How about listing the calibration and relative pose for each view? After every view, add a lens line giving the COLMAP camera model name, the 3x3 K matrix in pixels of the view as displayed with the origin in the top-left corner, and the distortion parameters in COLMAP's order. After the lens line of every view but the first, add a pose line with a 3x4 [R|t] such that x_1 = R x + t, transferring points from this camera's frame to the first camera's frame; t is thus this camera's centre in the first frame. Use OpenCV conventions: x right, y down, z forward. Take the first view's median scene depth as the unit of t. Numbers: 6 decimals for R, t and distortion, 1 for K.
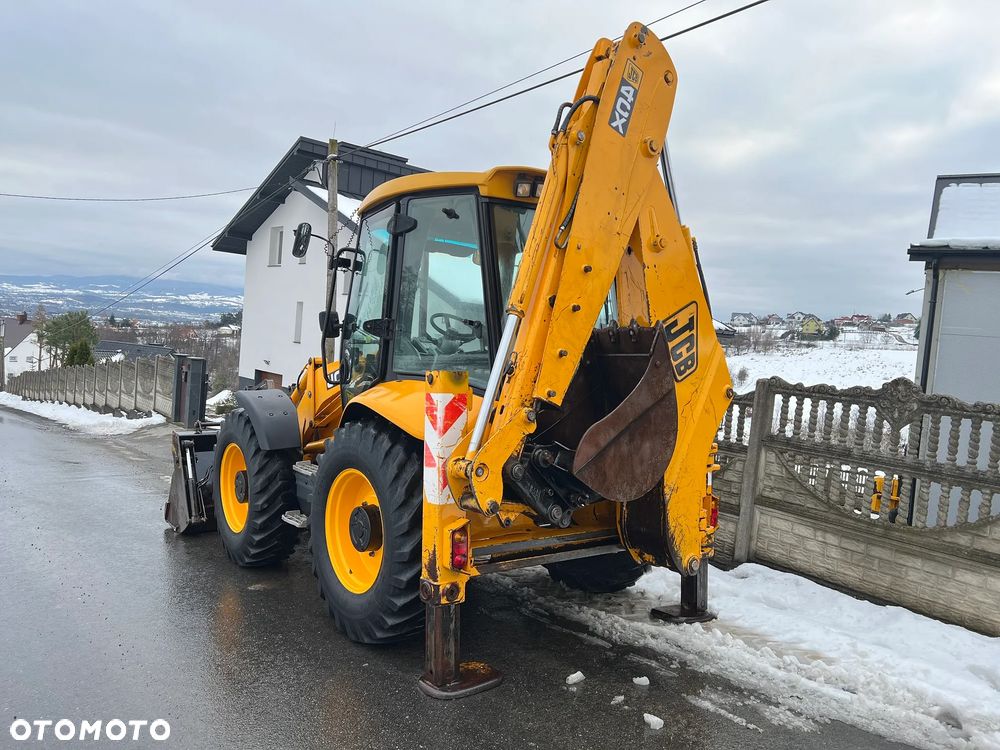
lens RADIAL K [[753.3, 0, 500.3], [0, 753.3, 374.8], [0, 0, 1]] dist [0.068244, -0.073831]
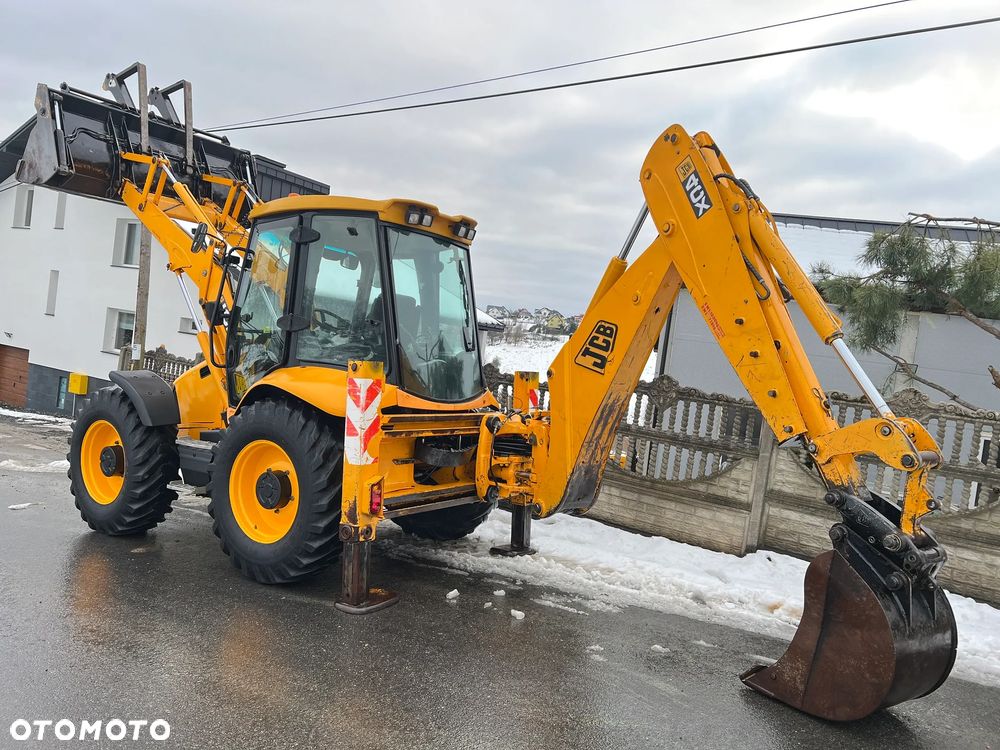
lens RADIAL K [[753.3, 0, 499.4], [0, 753.3, 370.7], [0, 0, 1]] dist [0.068244, -0.073831]
pose [[0.949427, 0.027120, 0.312814, -0.181419], [-0.031441, 0.999467, 0.008775, -0.005164], [-0.312409, -0.018166, 0.949774, -0.202840]]
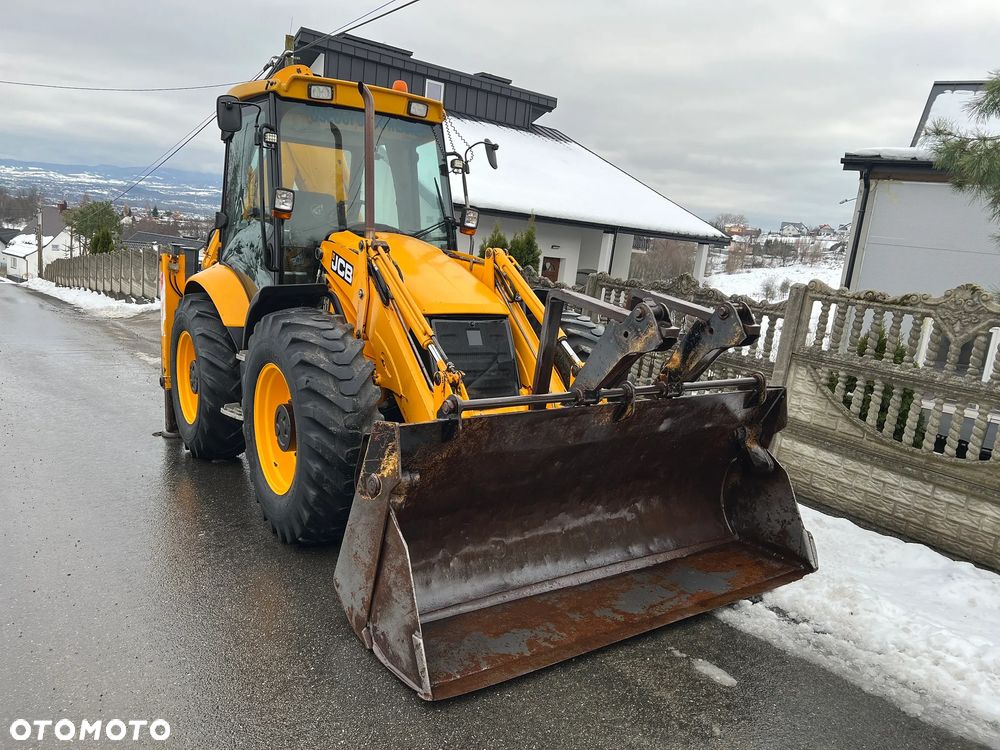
lens RADIAL K [[753.3, 0, 506.7], [0, 753.3, 375.8], [0, 0, 1]] dist [0.068244, -0.073831]
pose [[0.998344, 0.036663, -0.044340, 0.284736], [-0.030777, 0.991447, 0.126828, 0.018936], [0.048610, -0.125253, 0.990933, -0.152431]]
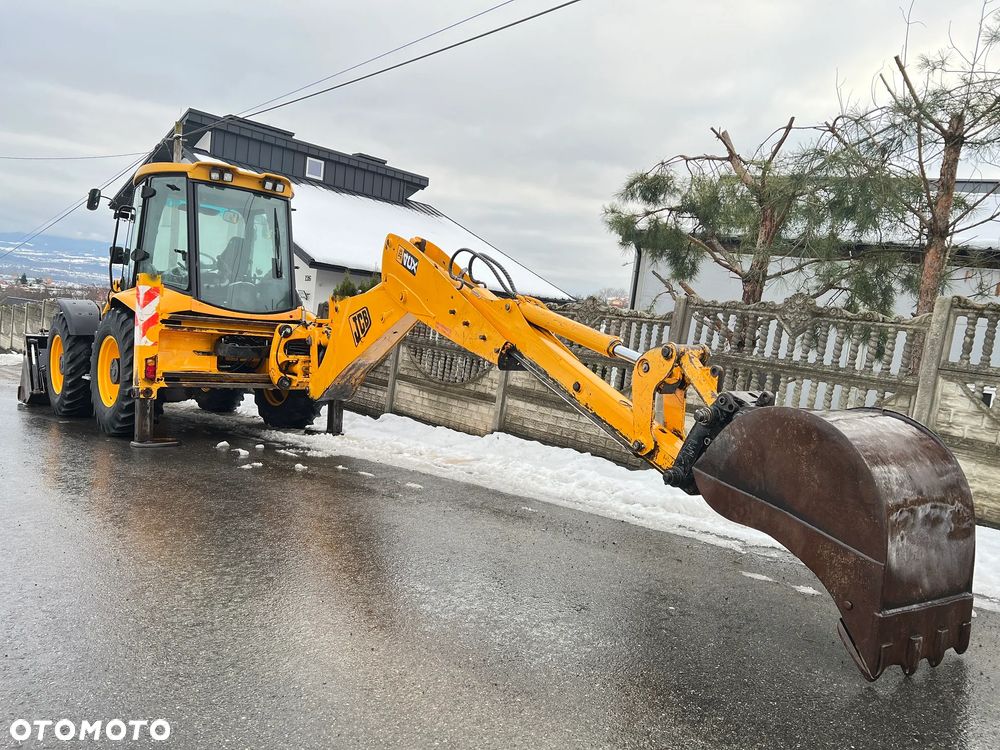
lens RADIAL K [[753.3, 0, 509.0], [0, 753.3, 376.7], [0, 0, 1]] dist [0.068244, -0.073831]
pose [[0.995377, 0.025377, 0.092636, 0.447858], [-0.028374, 0.999111, 0.031174, 0.113447], [-0.091763, -0.033658, 0.995212, -0.655462]]
